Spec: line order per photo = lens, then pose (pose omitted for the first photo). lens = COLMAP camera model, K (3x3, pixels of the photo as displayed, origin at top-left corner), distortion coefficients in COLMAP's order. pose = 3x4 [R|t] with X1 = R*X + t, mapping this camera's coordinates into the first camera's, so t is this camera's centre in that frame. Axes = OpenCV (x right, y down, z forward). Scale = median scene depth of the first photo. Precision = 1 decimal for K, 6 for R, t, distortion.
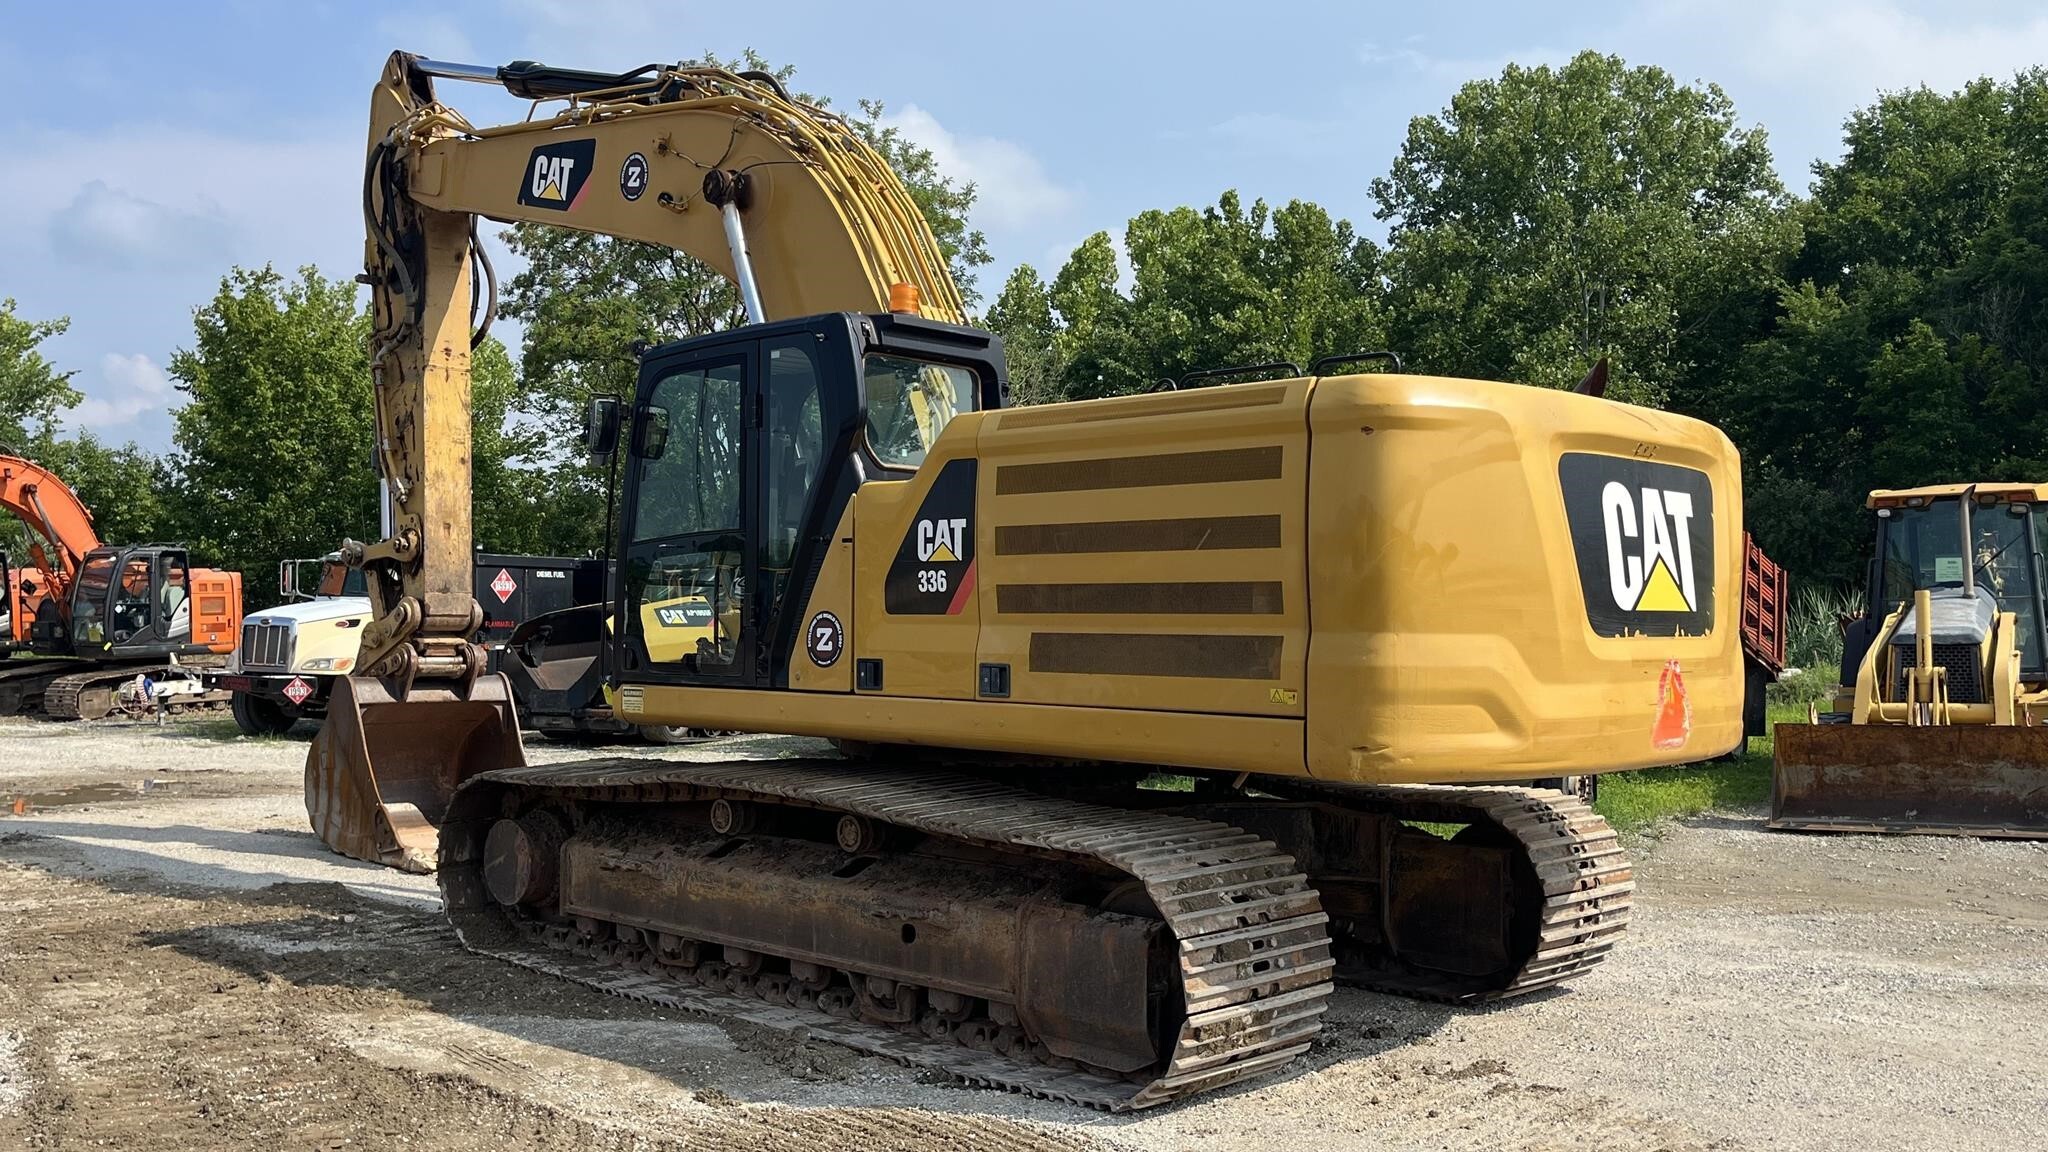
lens RADIAL K [[1844.1, 0, 1015.3], [0, 1844.1, 568.3], [0, 0, 1]] dist [0.021010, -0.005767]
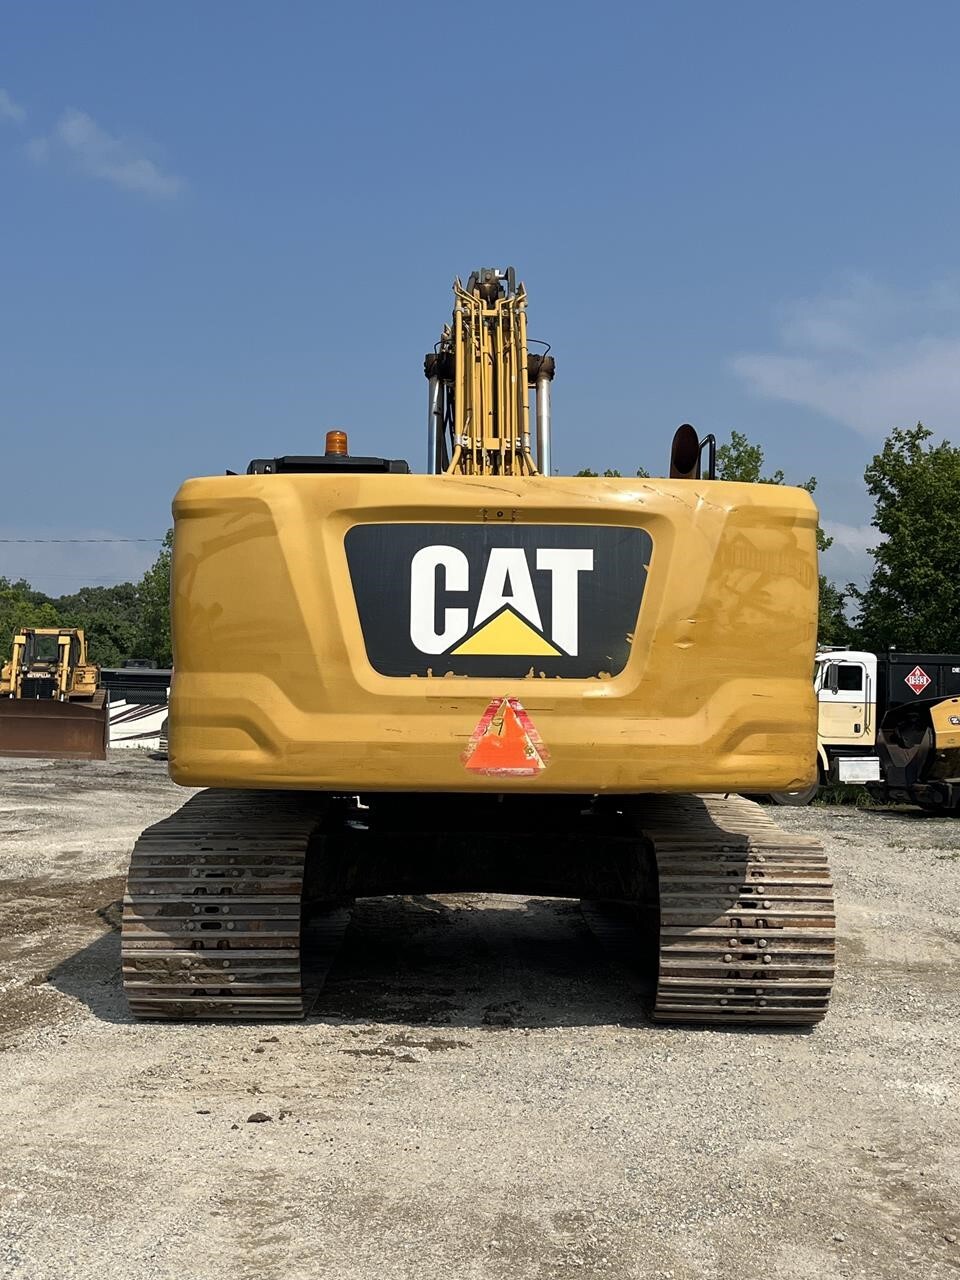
lens RADIAL K [[1607.5, 0, 476.4], [0, 1607.5, 647.3], [0, 0, 1]] dist [0.105019, 0.000000]
pose [[0.703906, -0.023736, -0.709896, 0.908002], [0.009584, 0.999668, -0.023921, 0.036313], [0.710228, 0.010035, 0.703900, 0.254935]]
